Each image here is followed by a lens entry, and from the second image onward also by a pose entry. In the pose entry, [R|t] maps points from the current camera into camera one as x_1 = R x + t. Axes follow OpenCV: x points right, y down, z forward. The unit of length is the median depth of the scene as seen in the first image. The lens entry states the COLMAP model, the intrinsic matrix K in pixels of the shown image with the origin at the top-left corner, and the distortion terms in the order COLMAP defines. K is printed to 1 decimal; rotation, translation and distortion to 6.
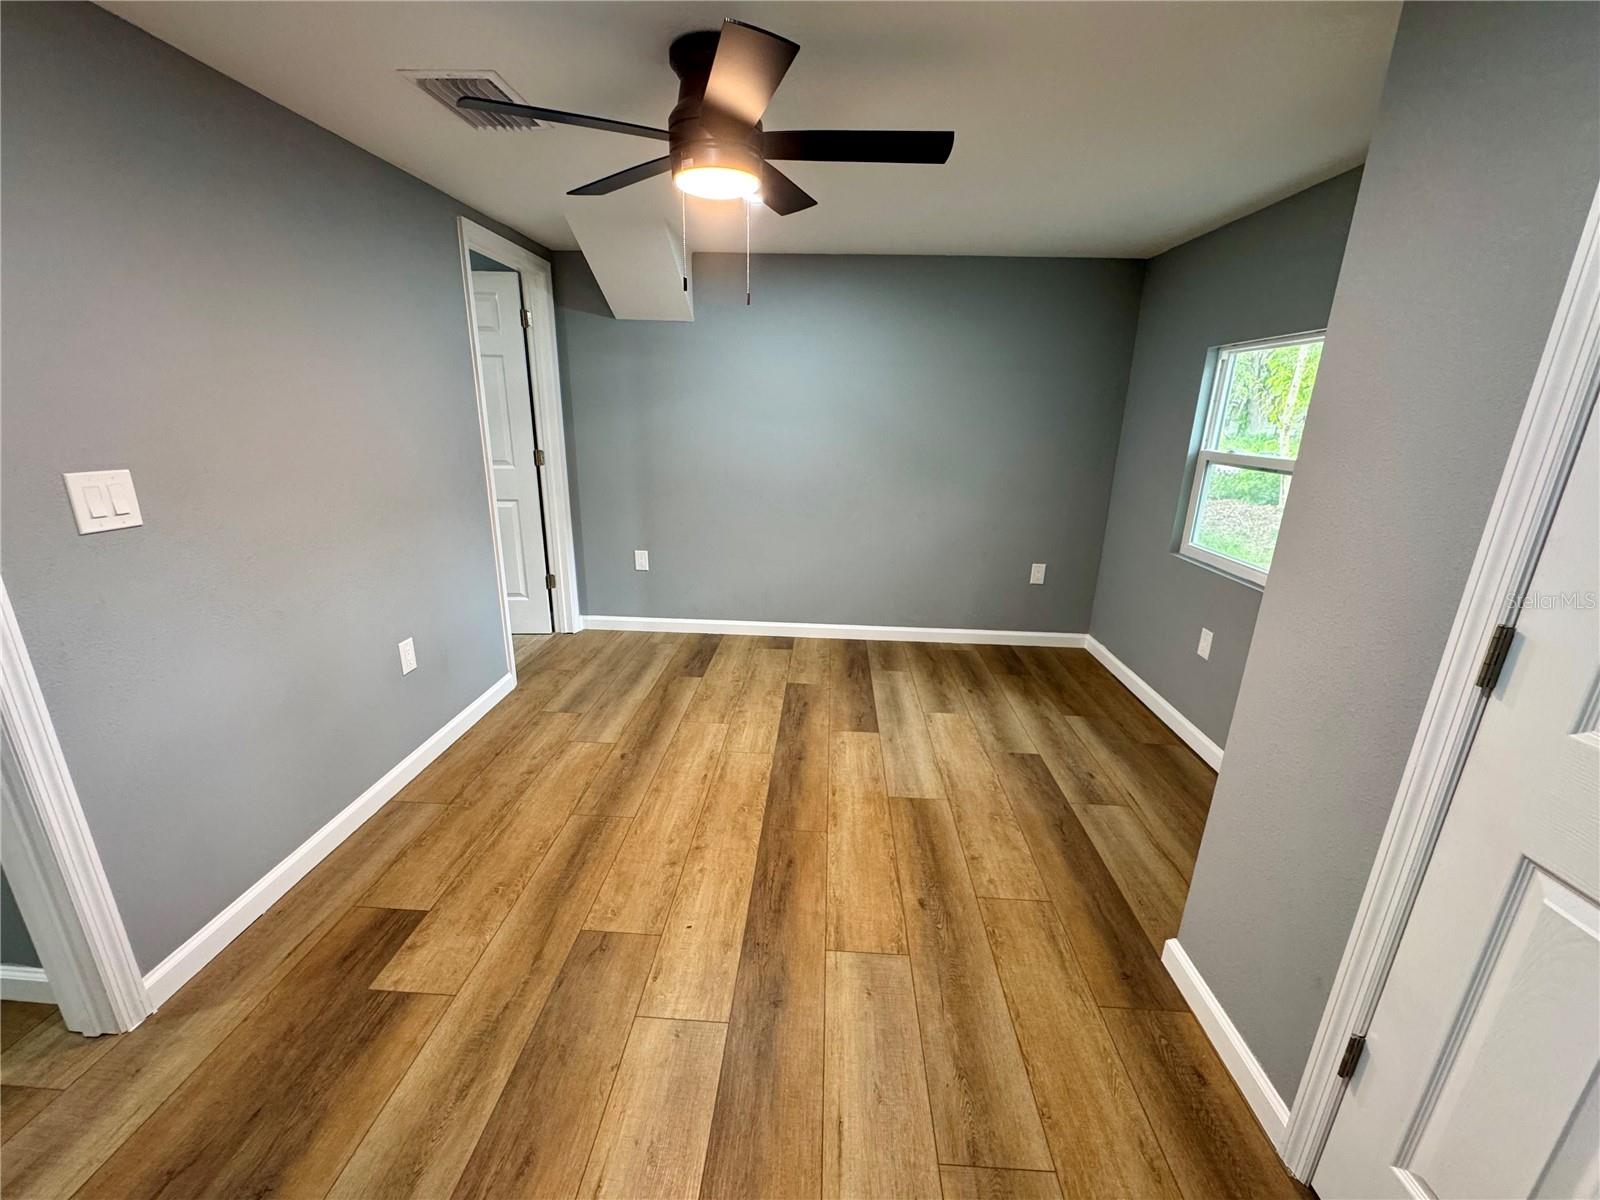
lens RADIAL K [[640.9, 0, 797.1], [0, 640.9, 604.1], [0, 0, 1]] dist [-0.005879, 0.000779]
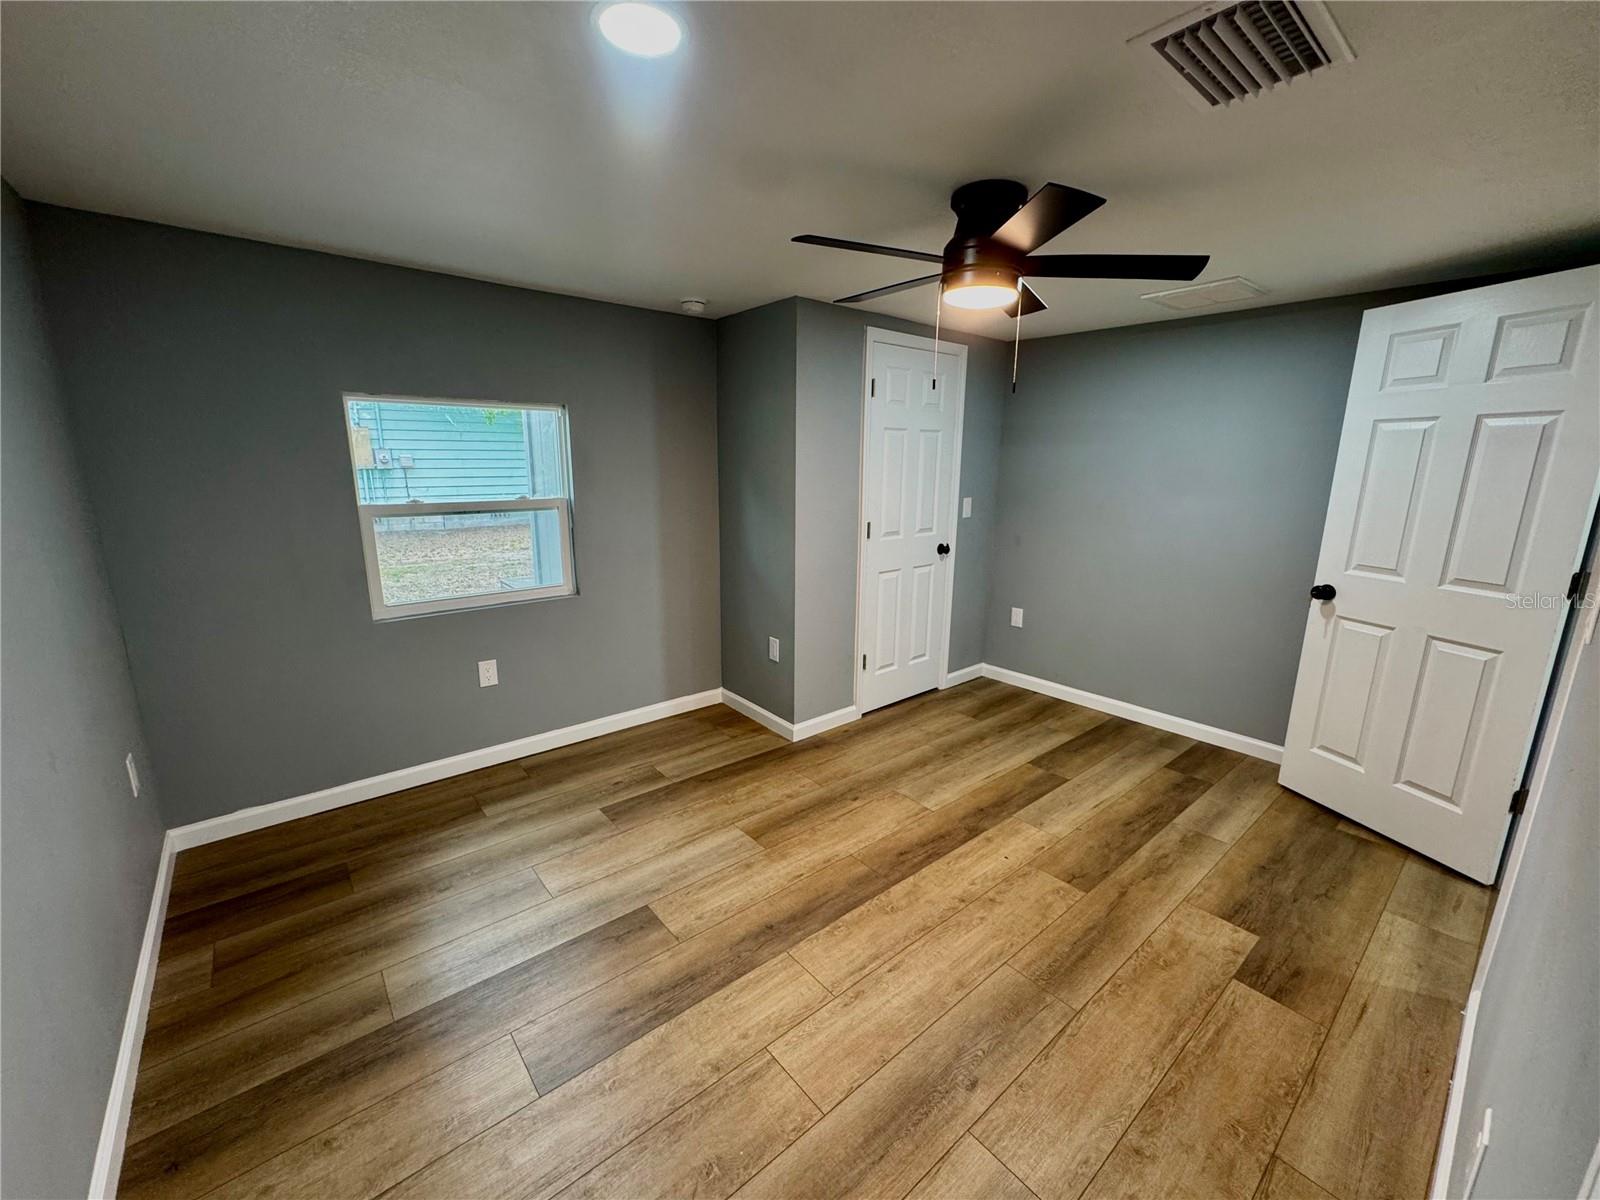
lens RADIAL K [[640.9, 0, 801.1], [0, 640.9, 605.2], [0, 0, 1]] dist [-0.005879, 0.000779]
pose [[-0.682967, -0.194059, 0.704200, -0.543741], [0.187563, 0.885149, 0.425831, -0.470227], [-0.705958, 0.422910, -0.568129, 1.395940]]
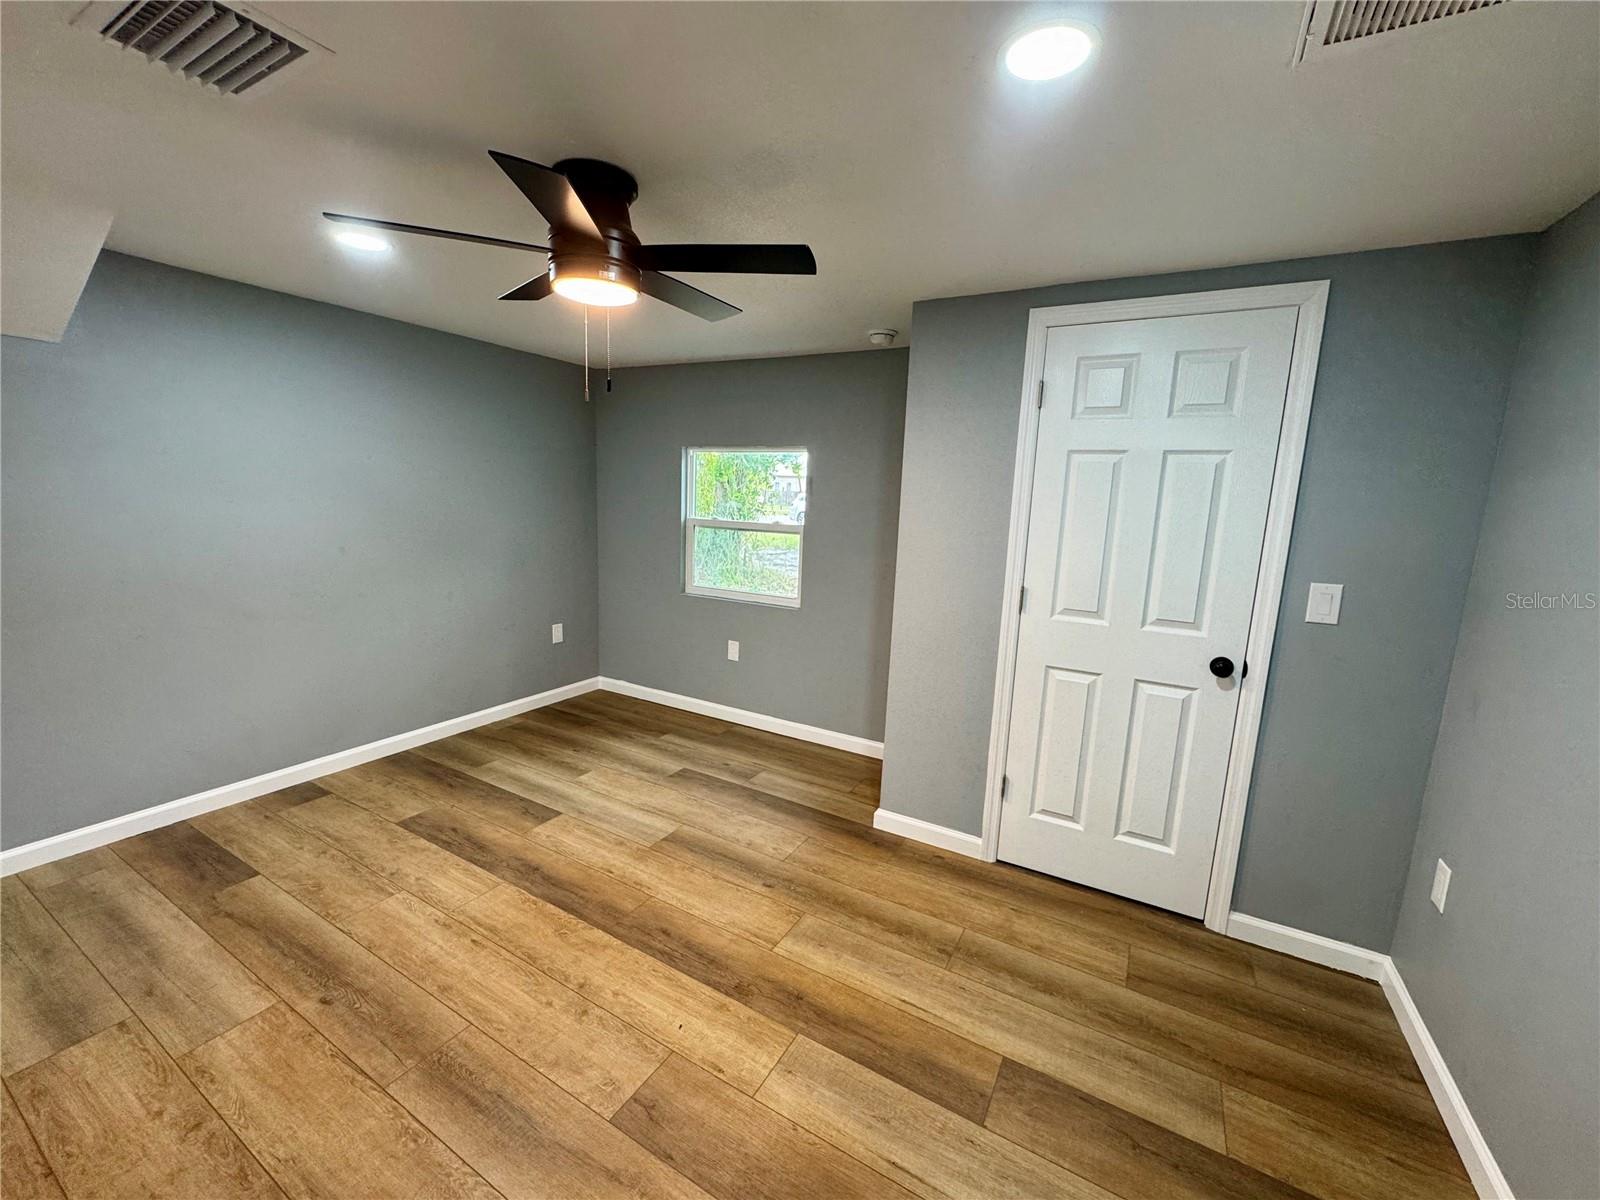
lens RADIAL K [[640.9, 0, 799.4], [0, 640.9, 605.1], [0, 0, 1]] dist [-0.005879, 0.000779]
pose [[0.447611, -0.156290, 0.880464, -0.635070], [0.231703, 0.971252, 0.054613, -0.095002], [-0.863689, 0.179561, 0.470956, 0.207627]]
